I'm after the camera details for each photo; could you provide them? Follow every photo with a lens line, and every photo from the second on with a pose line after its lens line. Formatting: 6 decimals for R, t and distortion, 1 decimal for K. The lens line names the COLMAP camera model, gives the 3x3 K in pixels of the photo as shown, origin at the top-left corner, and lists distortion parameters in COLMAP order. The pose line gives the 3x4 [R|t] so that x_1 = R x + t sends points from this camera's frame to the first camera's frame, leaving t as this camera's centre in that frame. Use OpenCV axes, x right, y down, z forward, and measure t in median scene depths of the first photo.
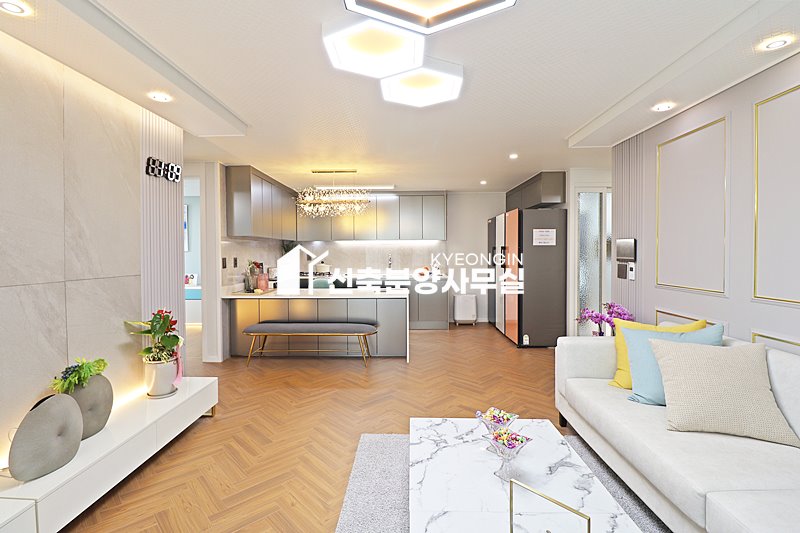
lens RADIAL K [[375.2, 0, 394.8], [0, 375.2, 256.3], [0, 0, 1]] dist [-0.002248, -0.017913]
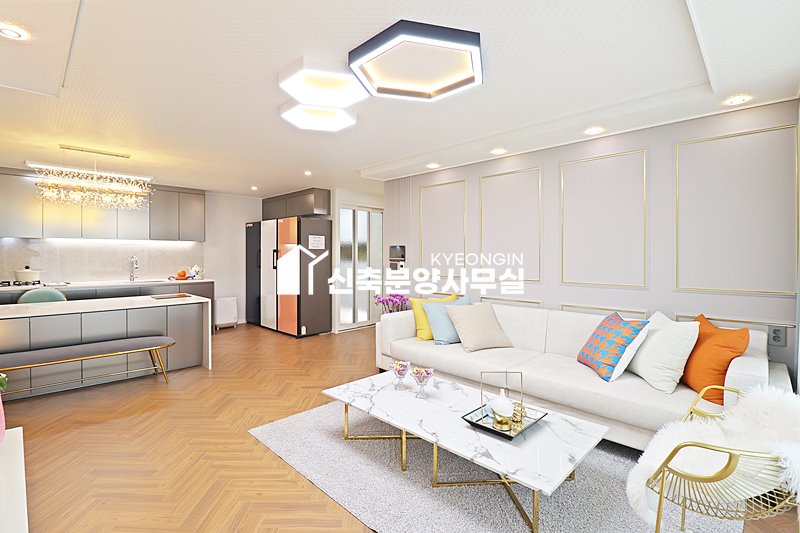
lens RADIAL K [[375.2, 0, 394.8], [0, 375.2, 256.3], [0, 0, 1]] dist [-0.002248, -0.017913]
pose [[0.680589, 0.003086, 0.732659, -0.407799], [0.002914, 0.999972, -0.006920, 0.003235], [-0.732659, 0.006845, 0.680561, 0.001903]]
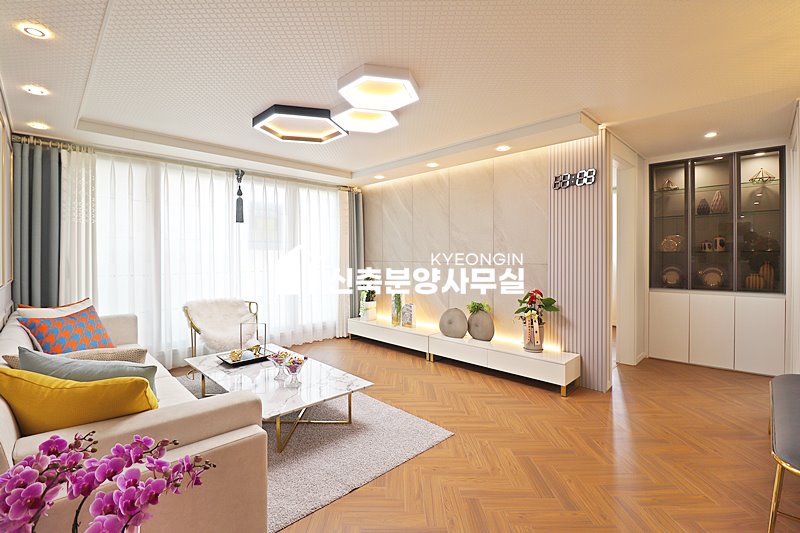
lens RADIAL K [[375.2, 0, 394.8], [0, 375.2, 256.3], [0, 0, 1]] dist [-0.002248, -0.017913]
pose [[-0.697717, 0.006157, -0.716347, 0.508443], [-0.005002, 0.999897, 0.013467, 0.002585], [0.716356, 0.012979, -0.697614, 1.118564]]
